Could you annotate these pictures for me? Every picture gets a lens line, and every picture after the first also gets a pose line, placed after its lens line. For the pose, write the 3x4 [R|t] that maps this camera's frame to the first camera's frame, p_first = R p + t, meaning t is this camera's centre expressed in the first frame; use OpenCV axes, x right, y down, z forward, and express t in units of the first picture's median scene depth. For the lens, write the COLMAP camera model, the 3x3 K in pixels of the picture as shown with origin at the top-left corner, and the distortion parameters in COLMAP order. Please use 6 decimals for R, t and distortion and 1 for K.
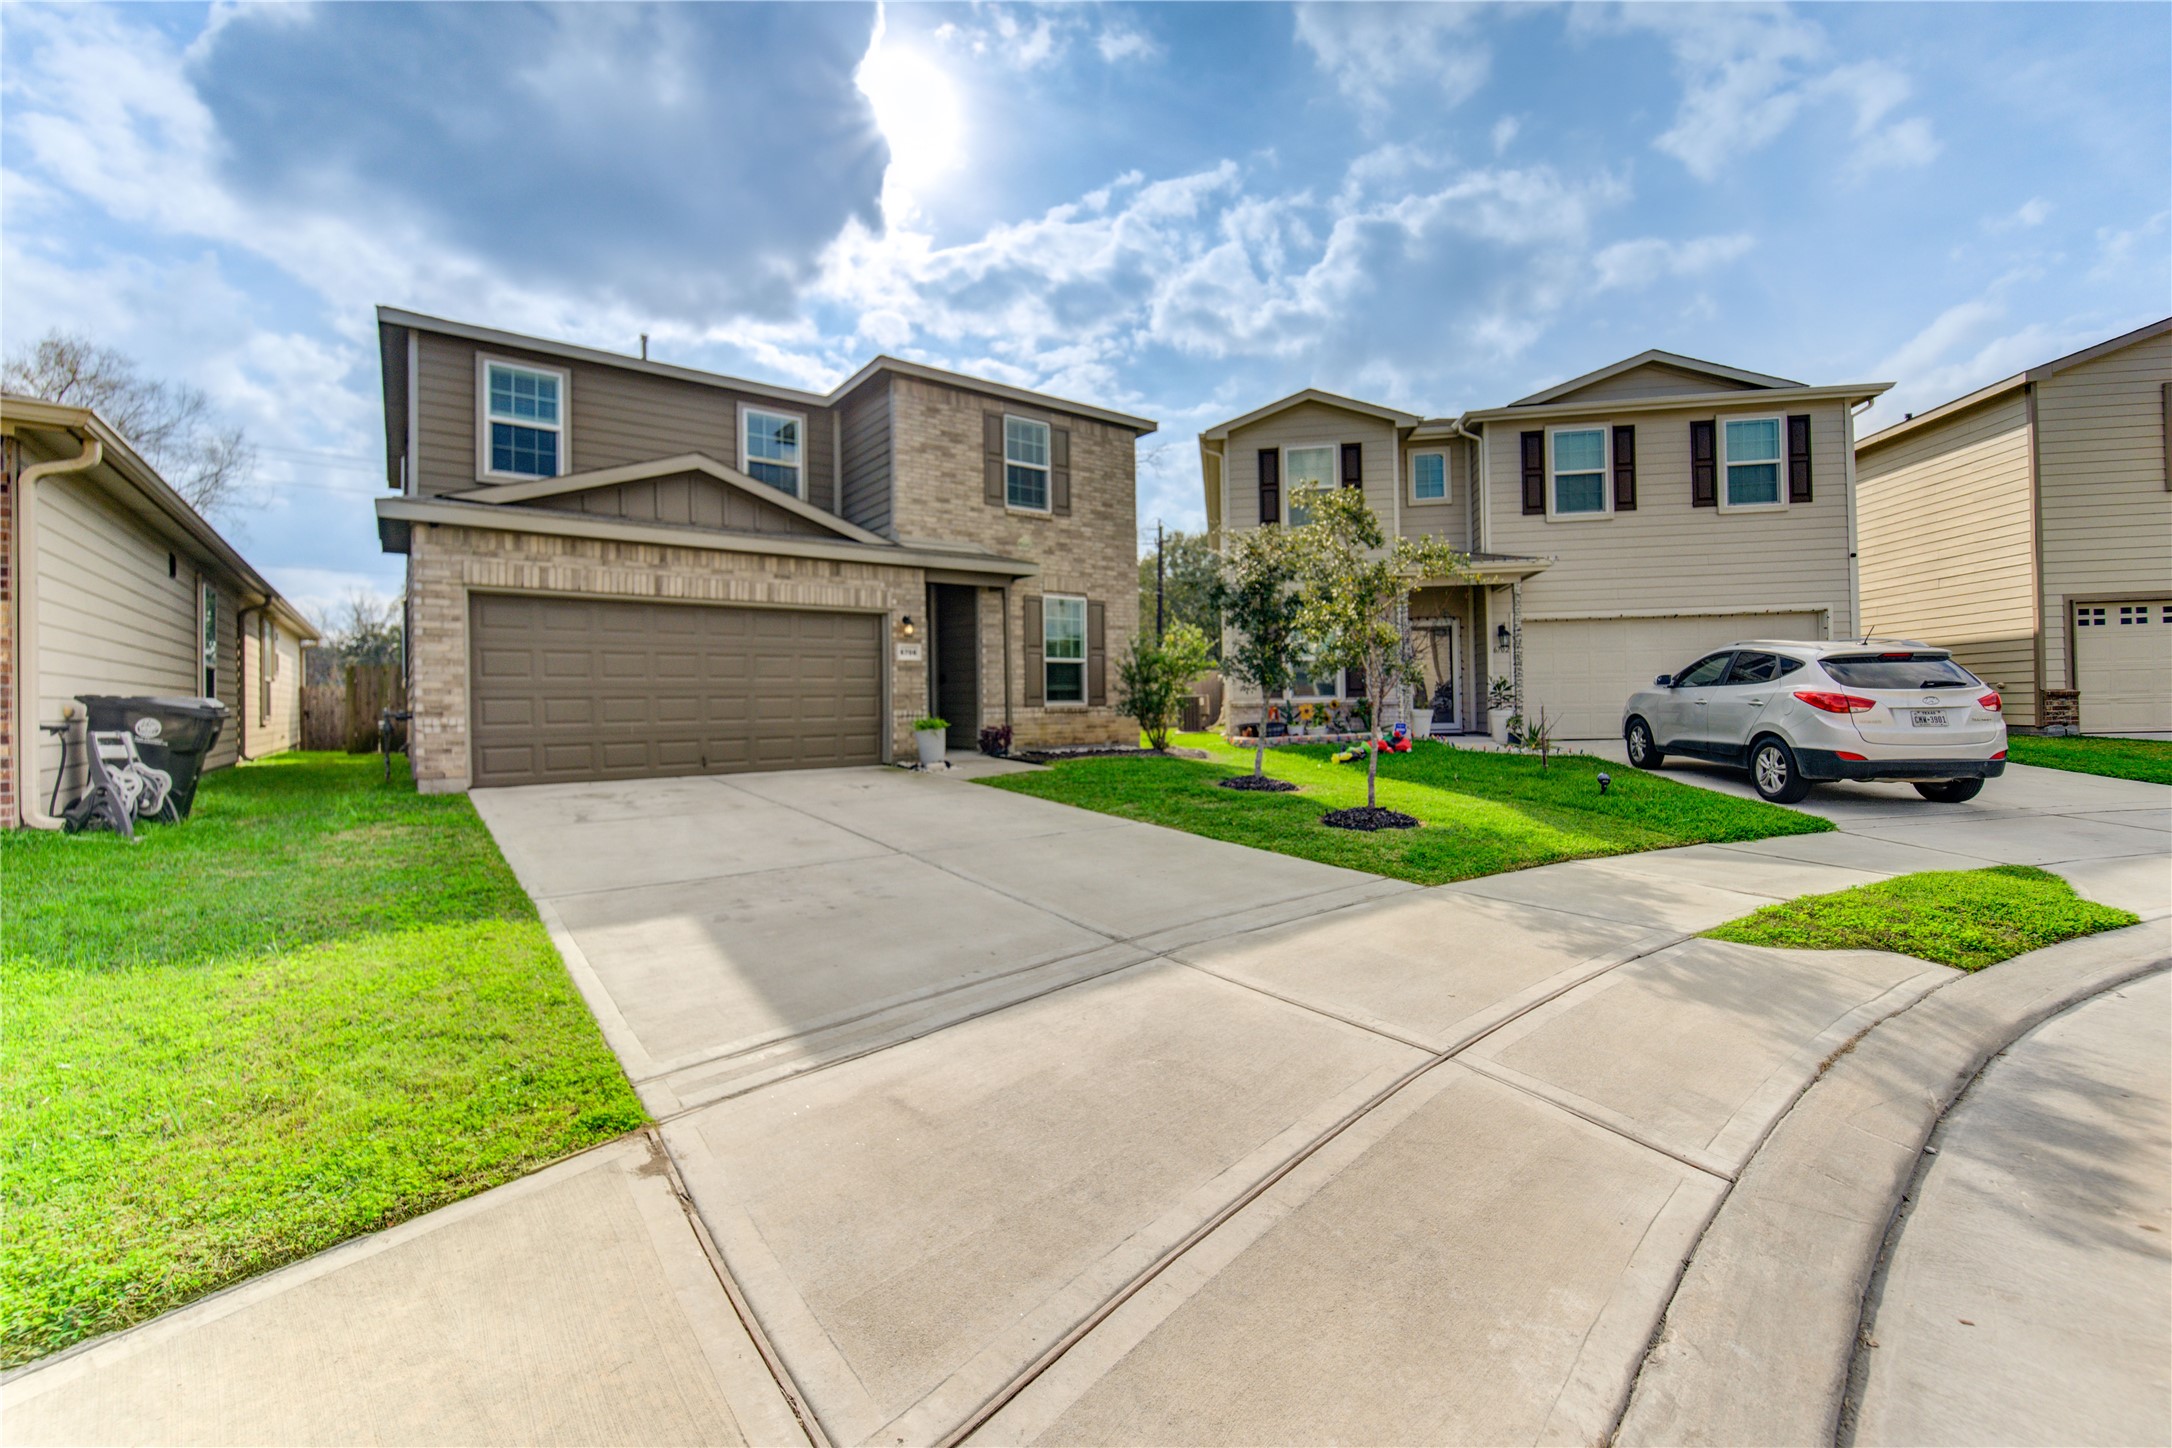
lens RADIAL K [[893.8, 0, 1068.9], [0, 893.8, 699.7], [0, 0, 1]] dist [-0.001440, -0.002878]
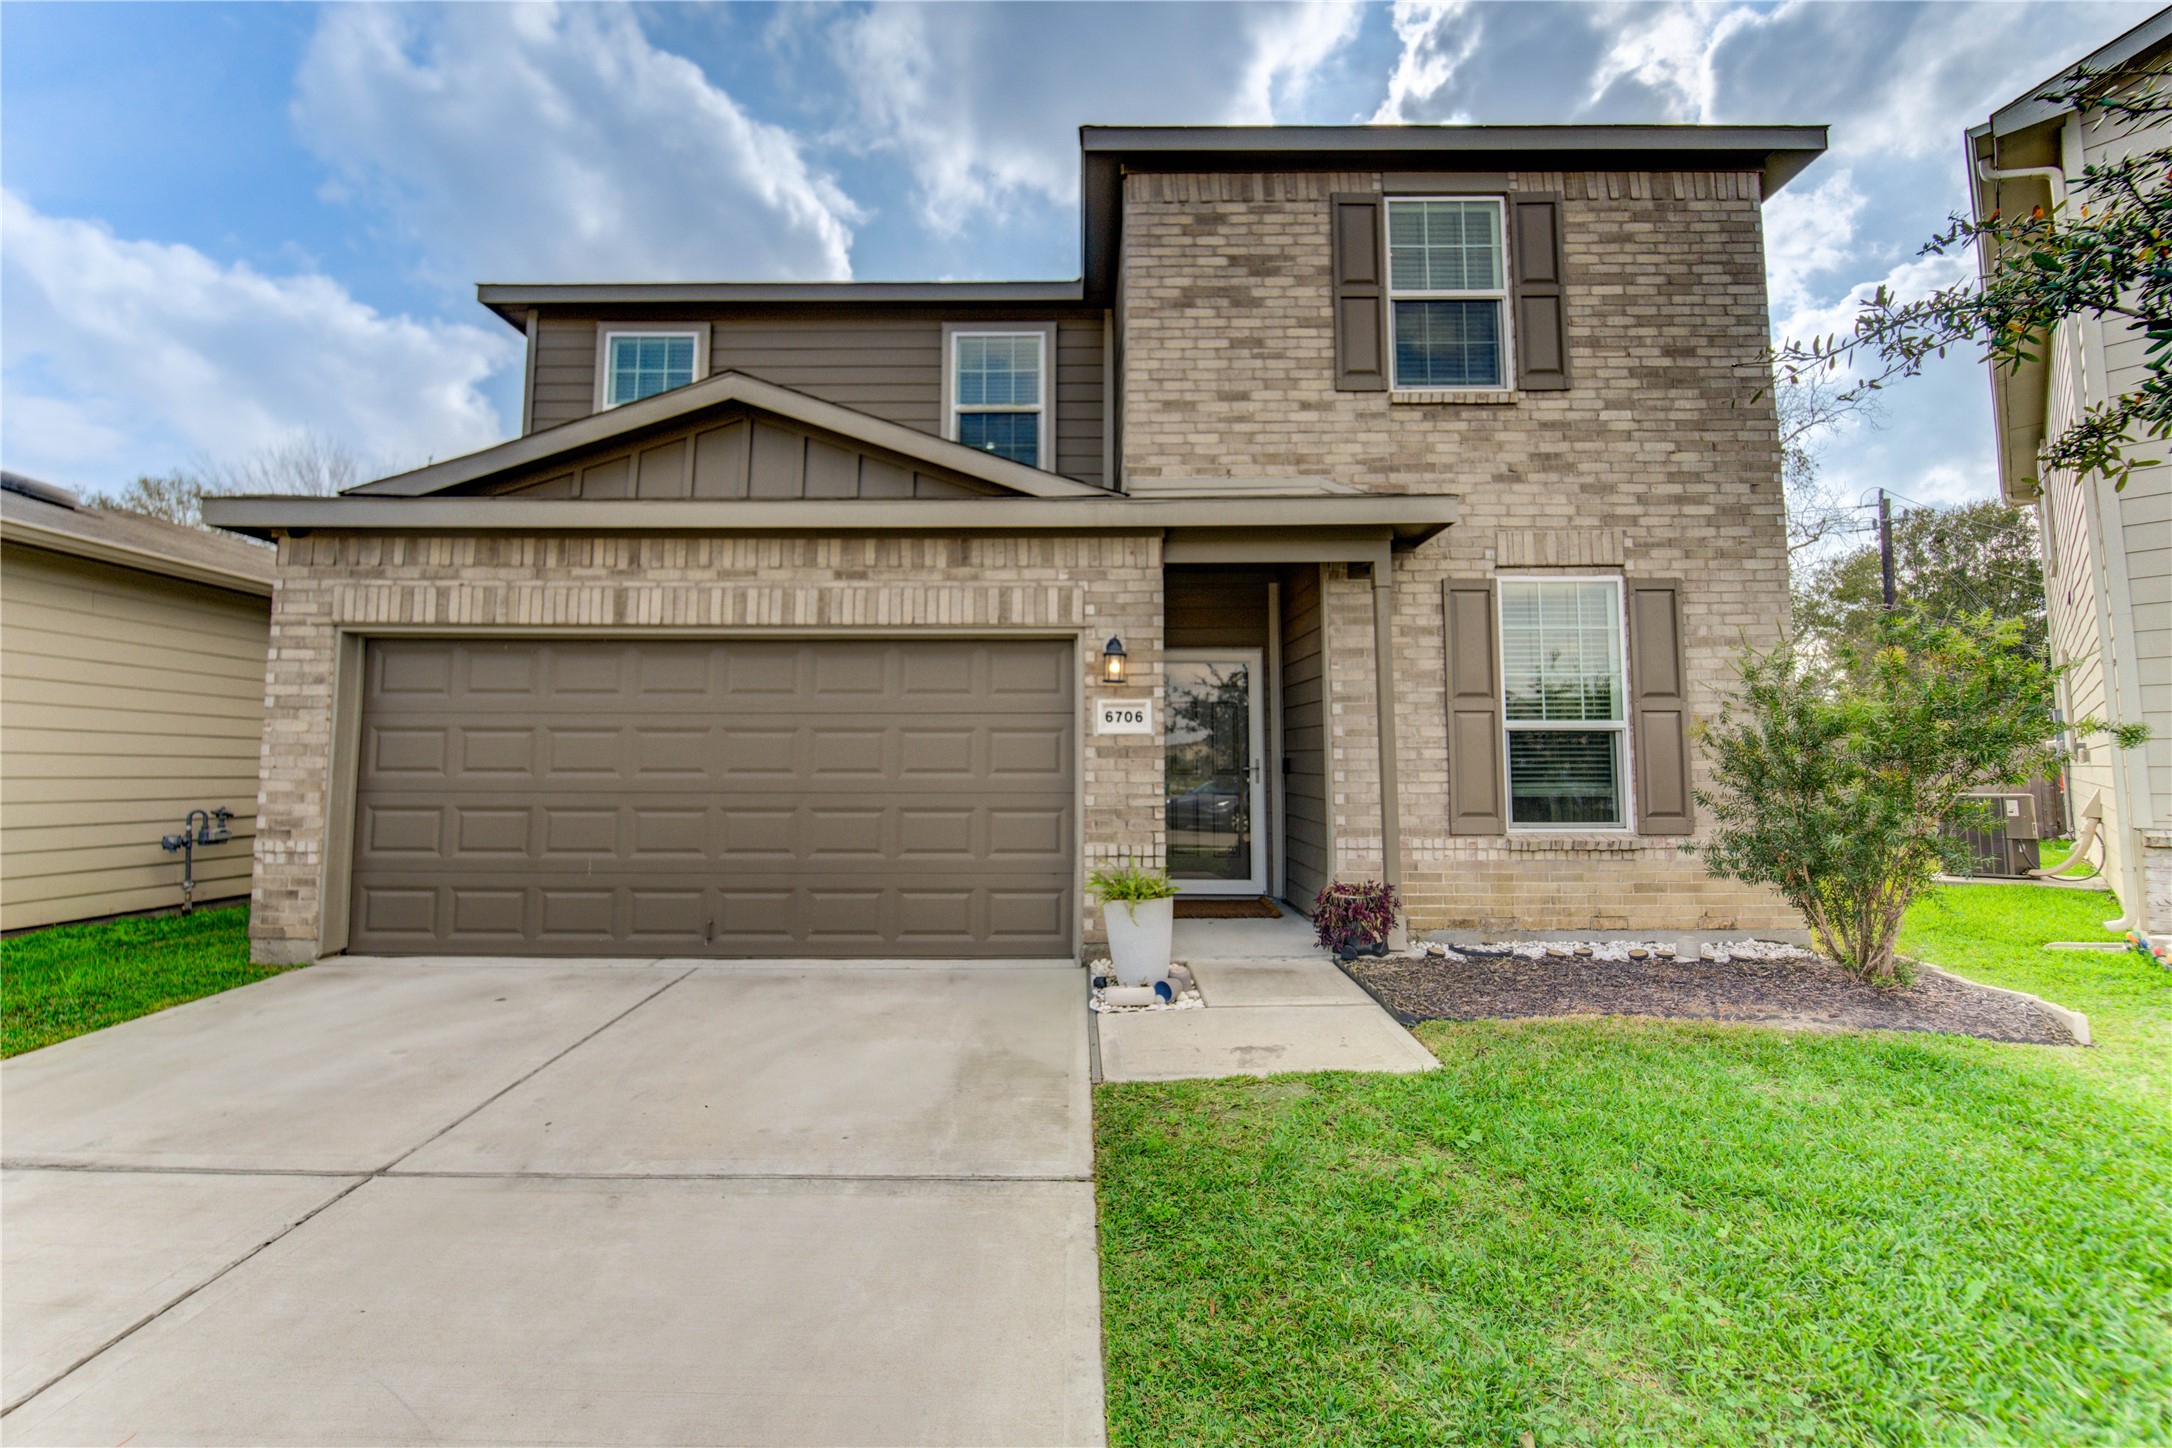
lens RADIAL K [[888.3, 0, 1064.8], [0, 888.3, 696.5], [0, 0, 1]] dist [0.002404, -0.006808]
pose [[0.792518, -0.034609, -0.608866, 0.075698], [-0.010180, 0.997499, -0.069950, -0.030452], [0.609764, 0.061635, 0.790183, 0.613846]]
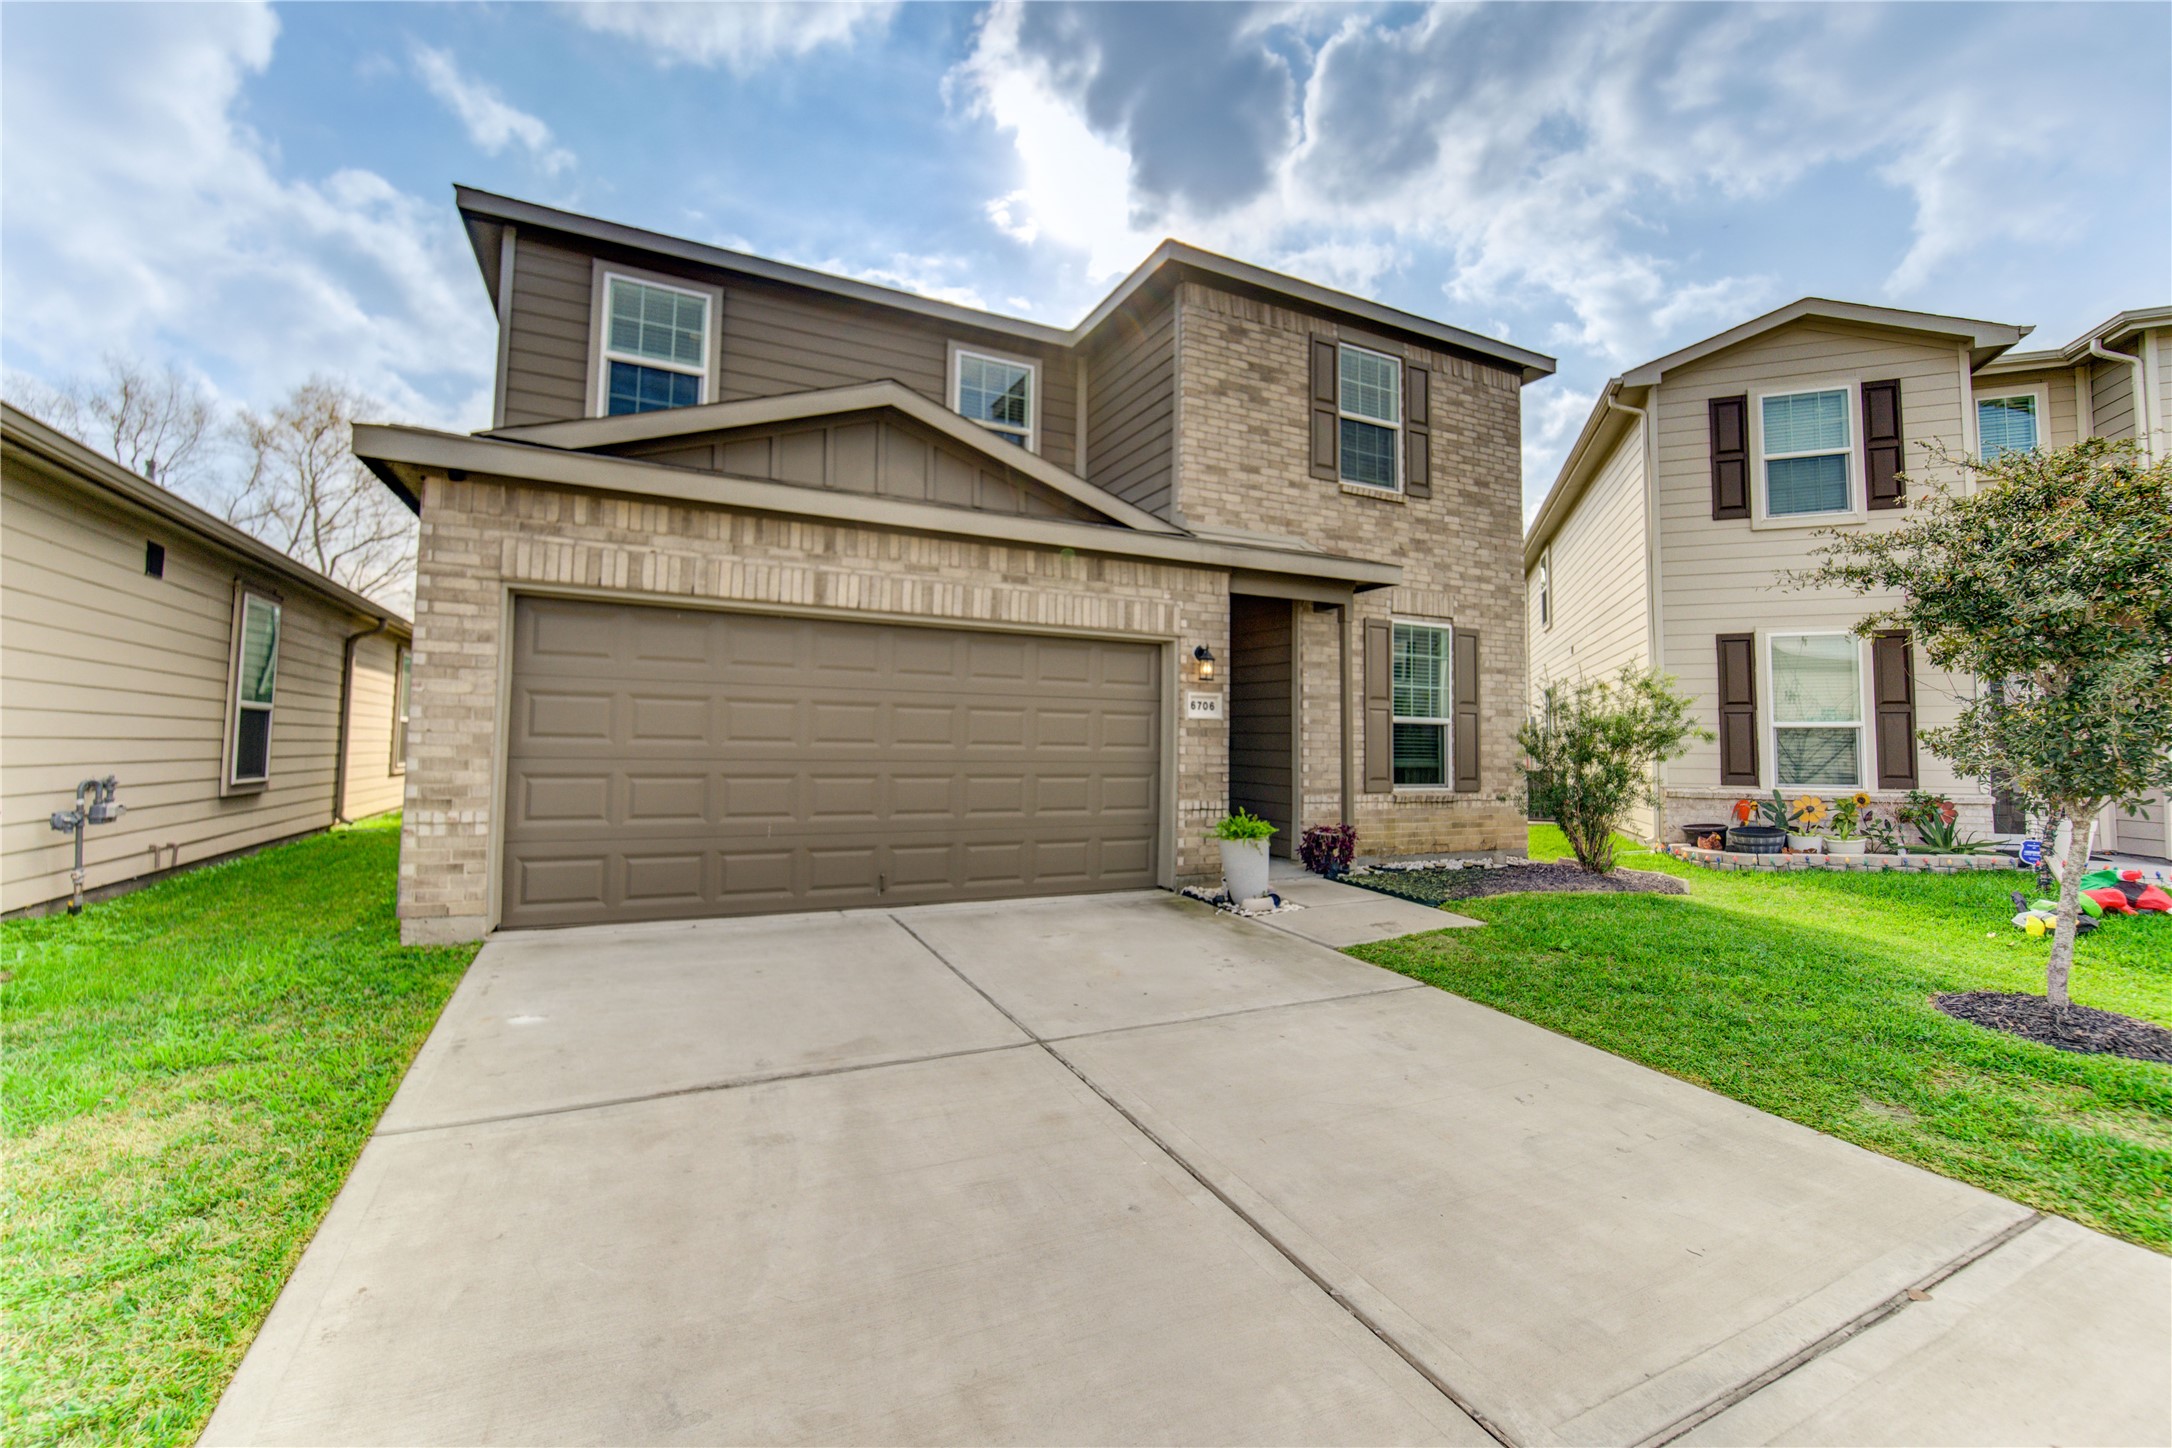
lens RADIAL K [[888.3, 0, 1064.8], [0, 888.3, 696.5], [0, 0, 1]] dist [0.002404, -0.006808]
pose [[0.980188, 0.017247, -0.197319, -0.150847], [-0.027887, 0.998295, -0.051273, -0.024950], [0.196098, 0.055760, 0.978998, 0.379142]]
